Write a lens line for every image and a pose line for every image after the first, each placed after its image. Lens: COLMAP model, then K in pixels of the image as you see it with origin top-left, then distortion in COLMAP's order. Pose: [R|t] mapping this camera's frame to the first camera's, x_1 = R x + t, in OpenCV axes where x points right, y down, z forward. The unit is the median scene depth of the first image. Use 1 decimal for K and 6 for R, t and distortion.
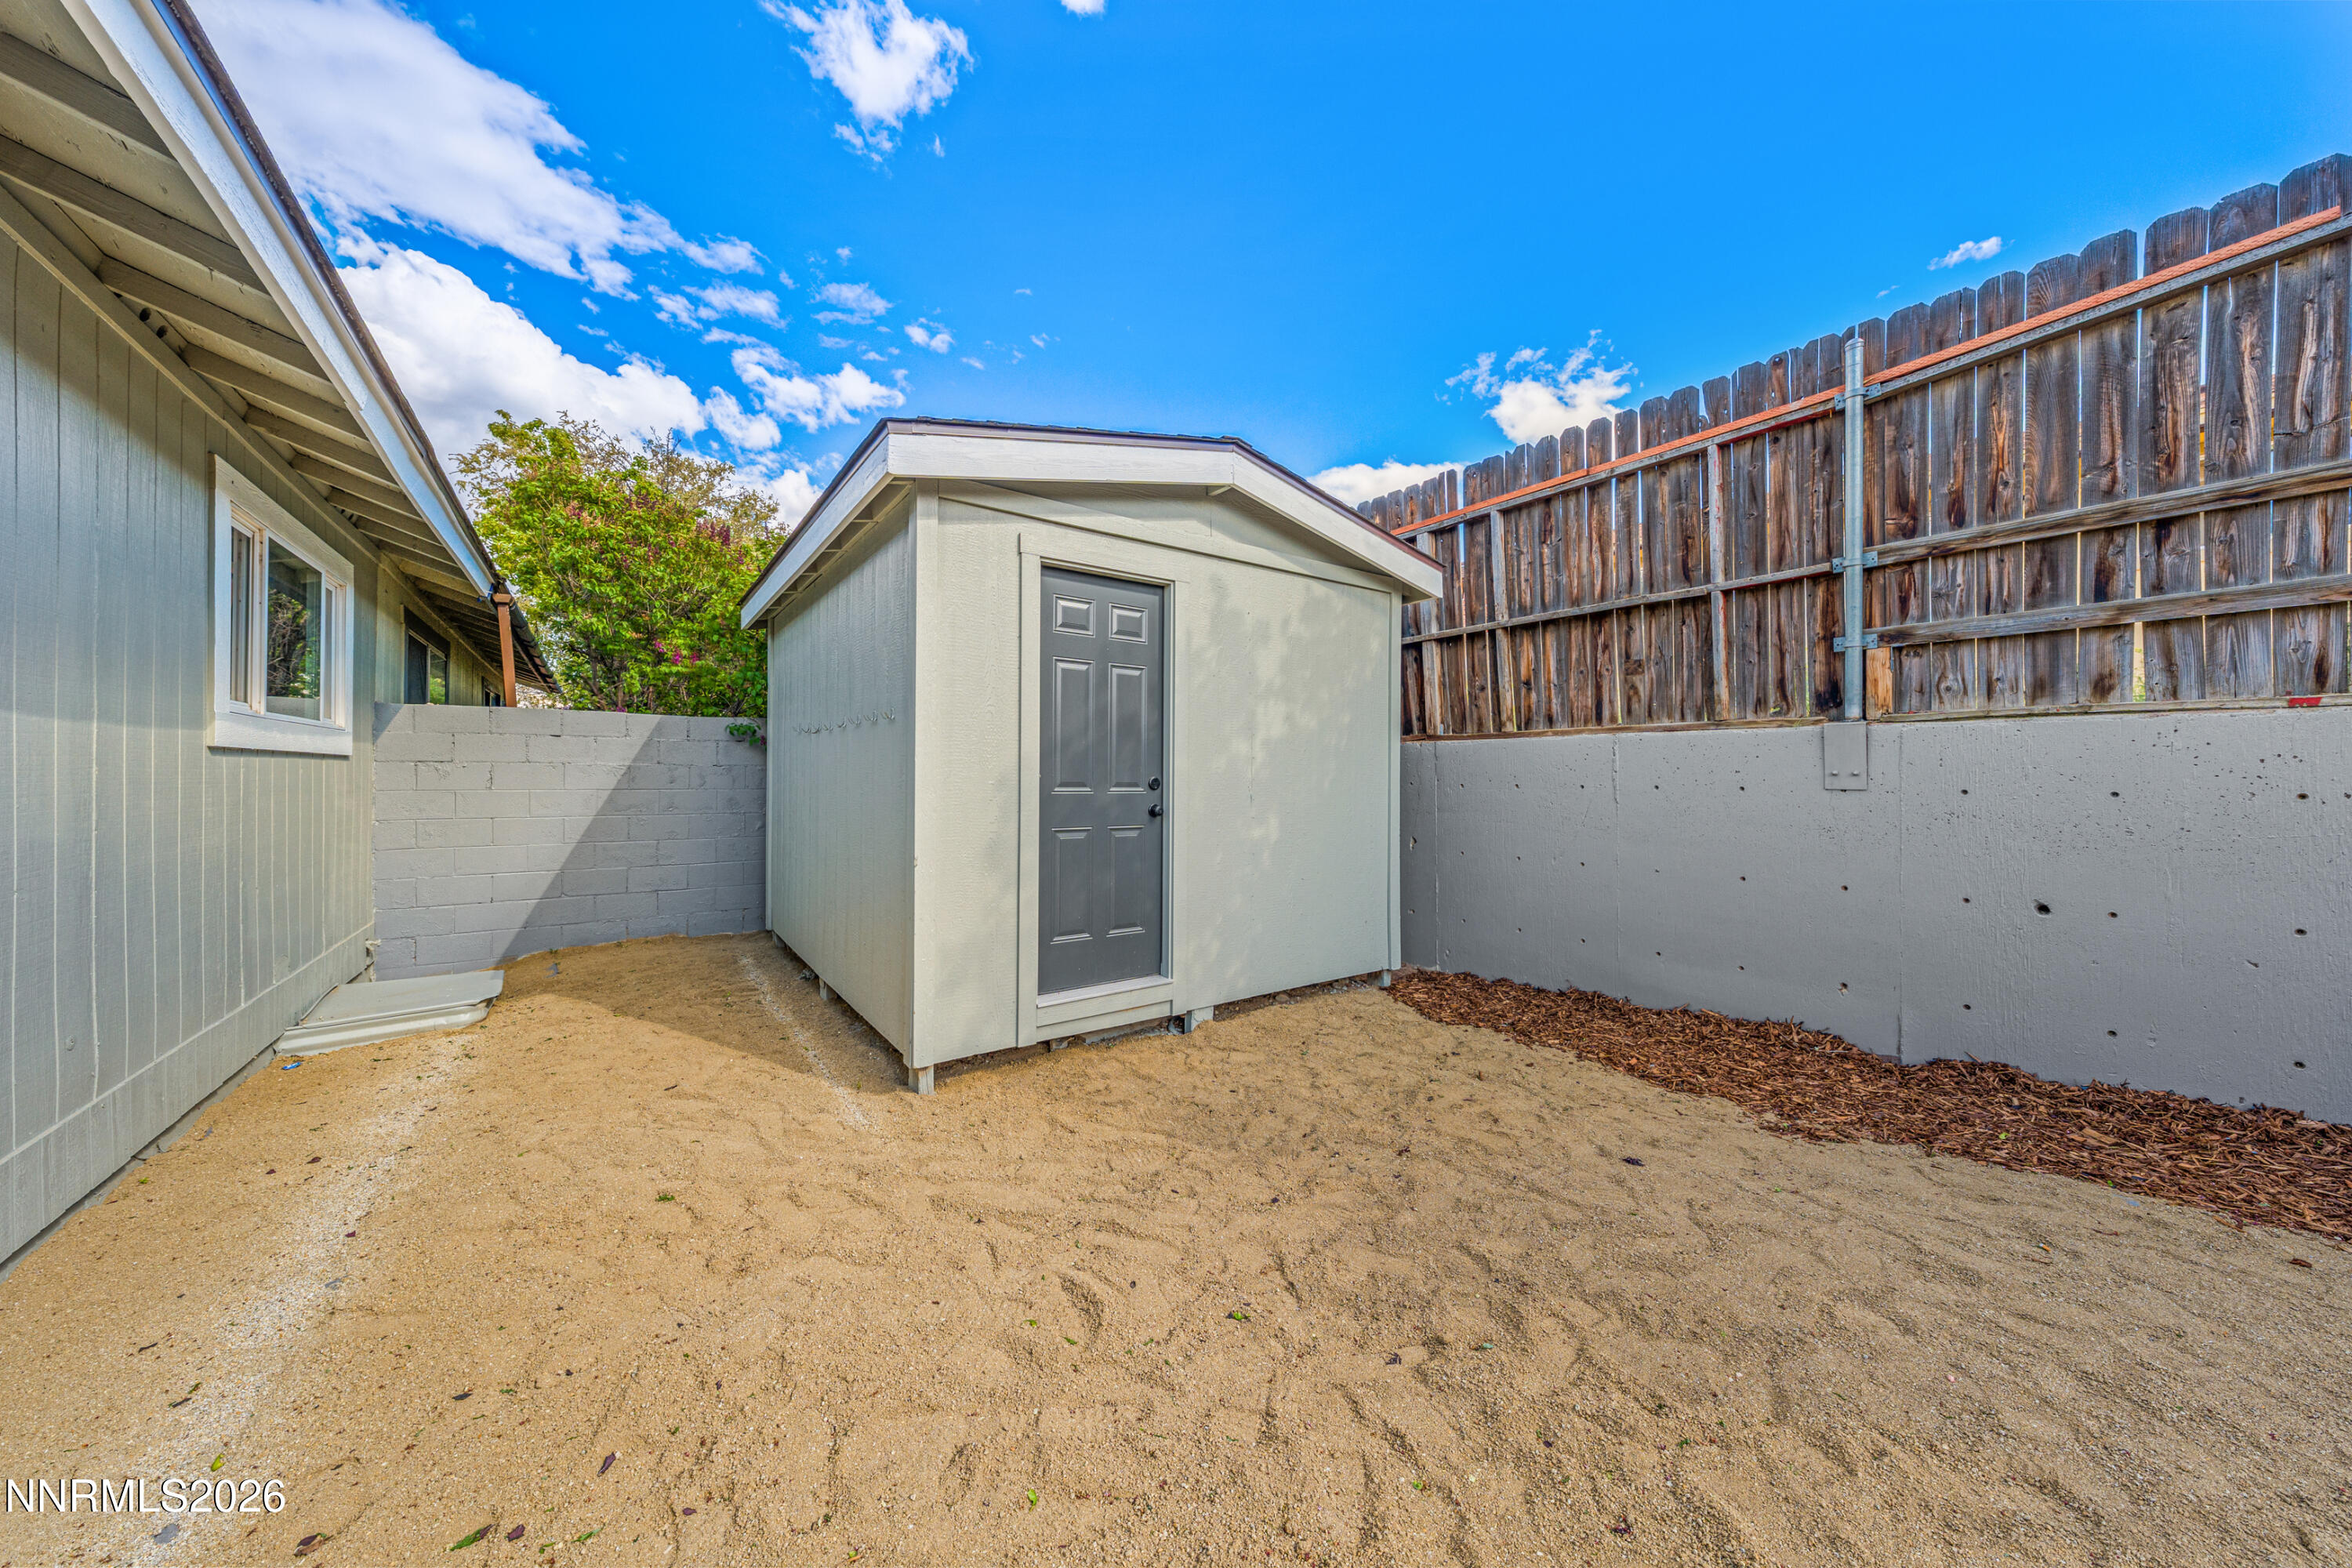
lens RADIAL K [[798.8, 0, 1171.1], [0, 798.8, 783.3], [0, 0, 1]] dist [-0.000458, -0.000081]
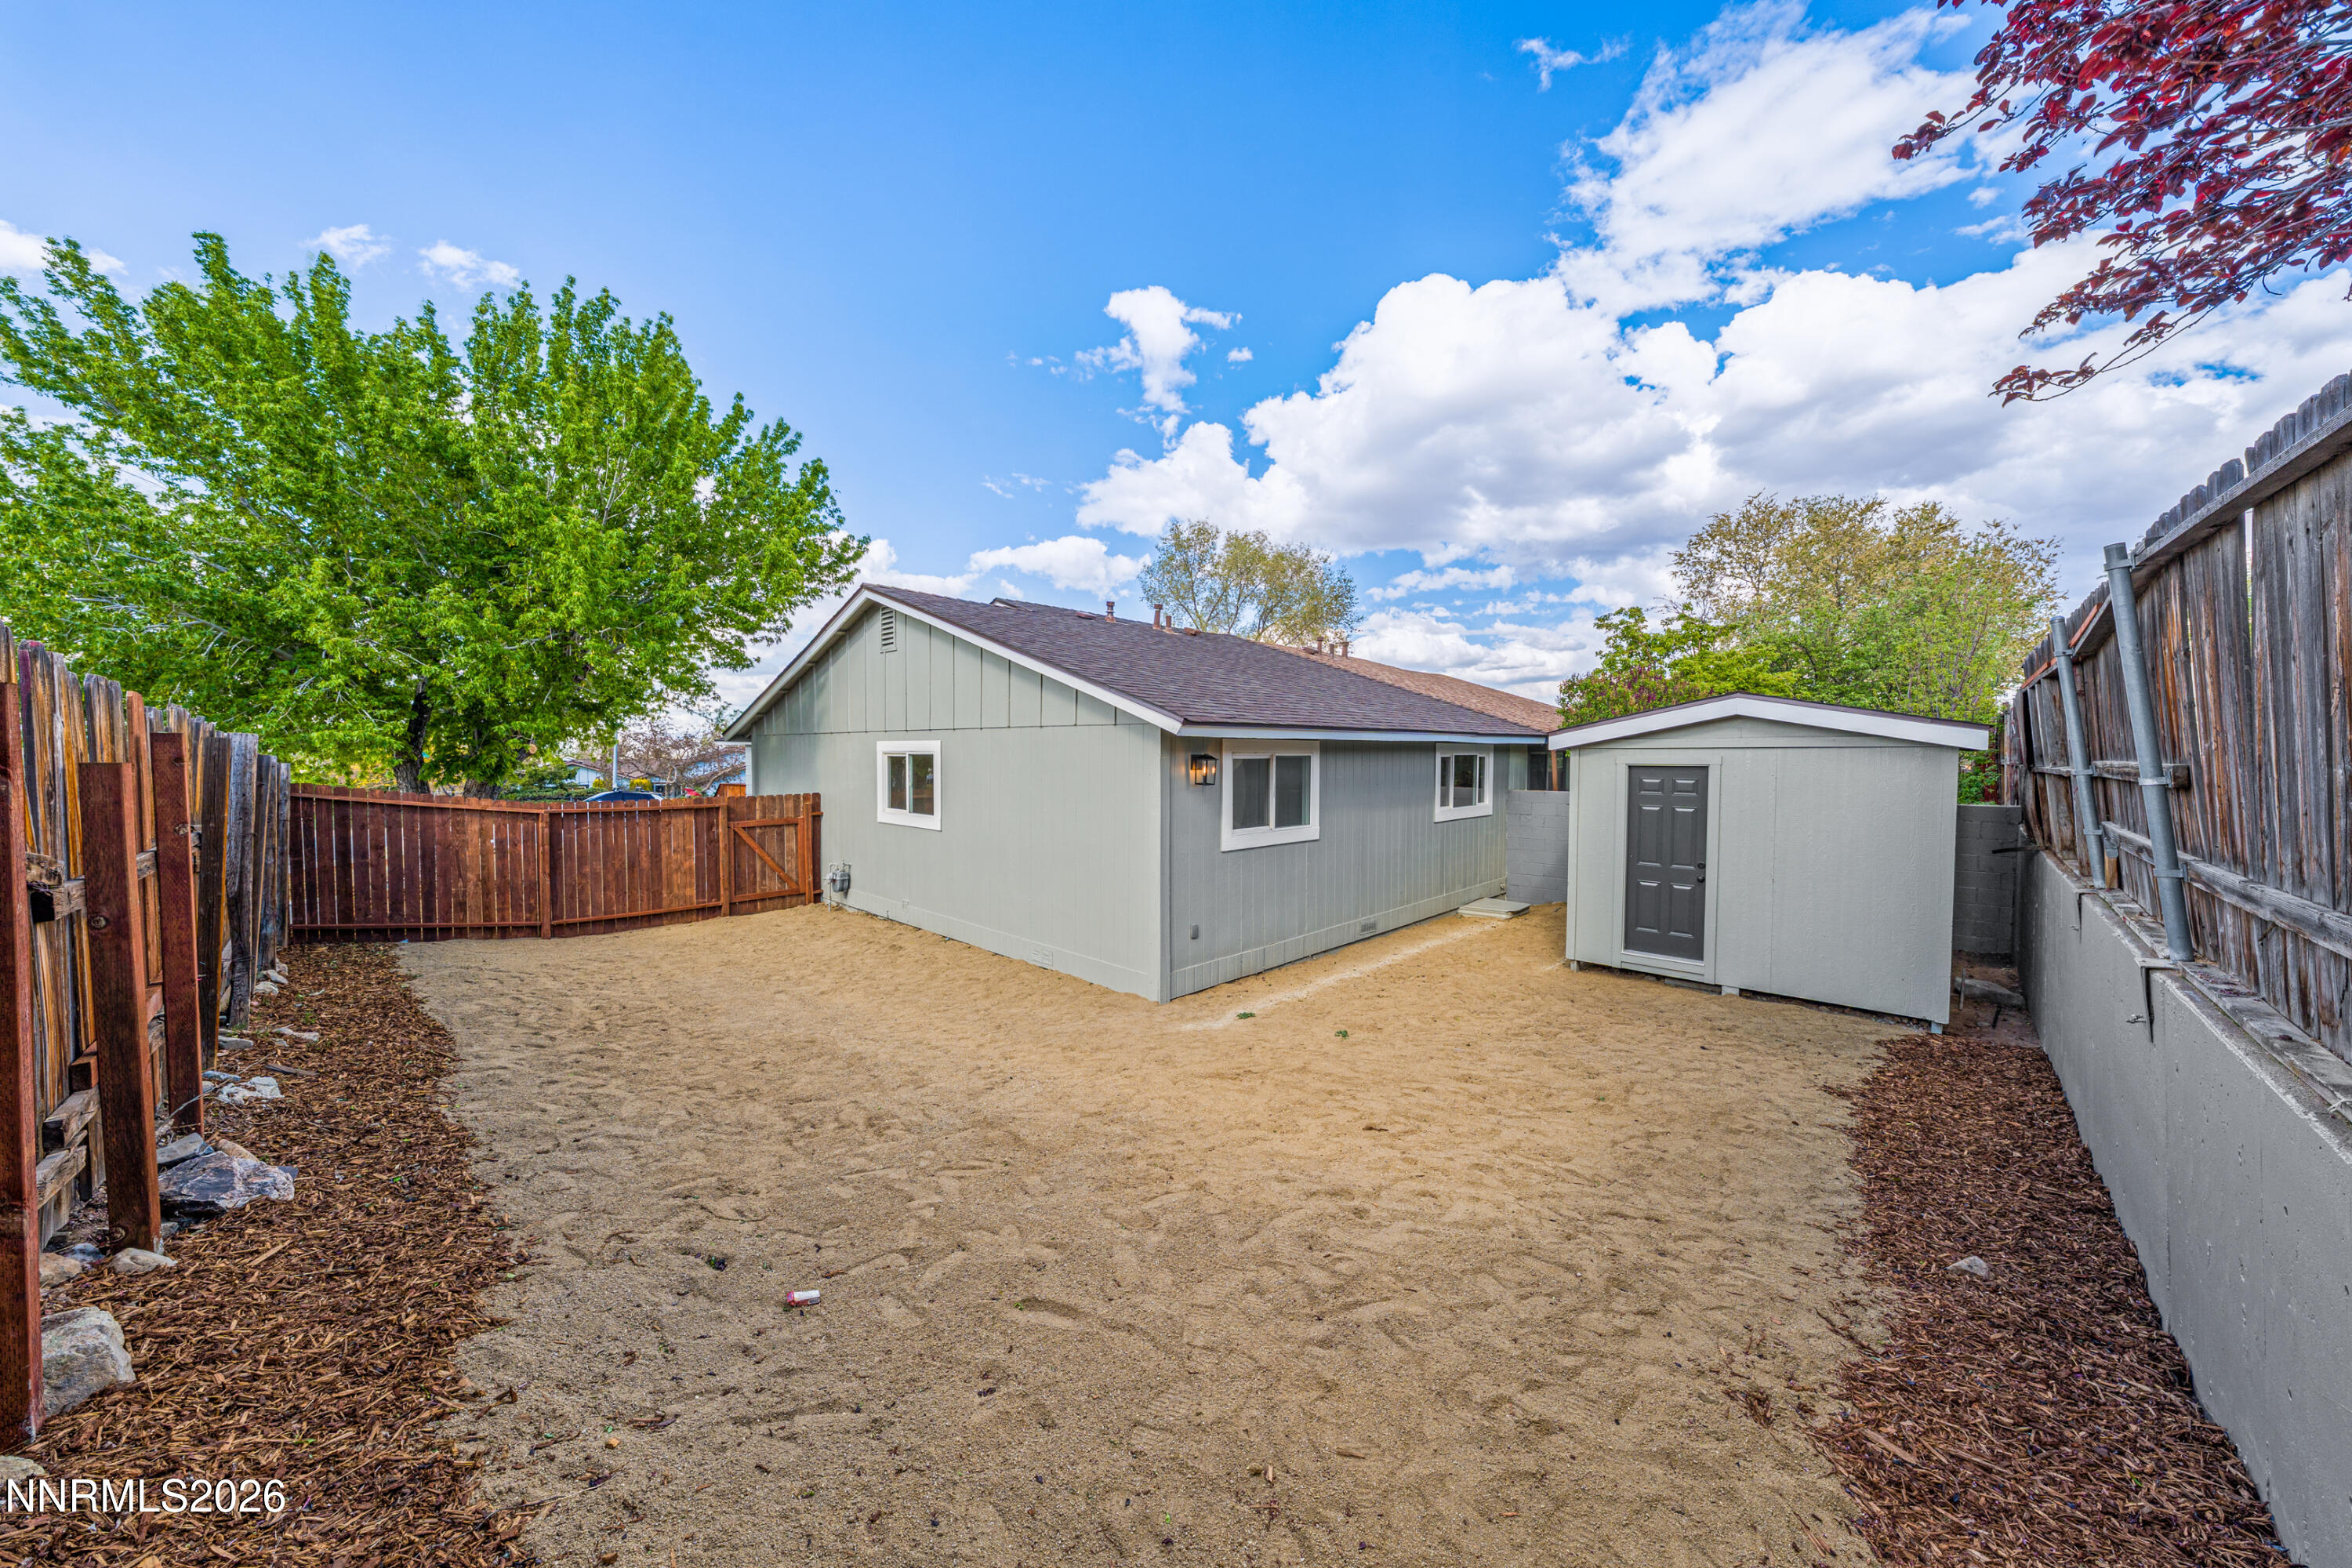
lens RADIAL K [[798.8, 0, 1171.1], [0, 798.8, 783.3], [0, 0, 1]] dist [-0.000458, -0.000081]
pose [[0.197215, 0.031780, -0.979845, 1.669516], [0.001377, 0.999464, 0.032693, -0.272508], [0.980359, -0.007797, 0.197066, -0.689905]]
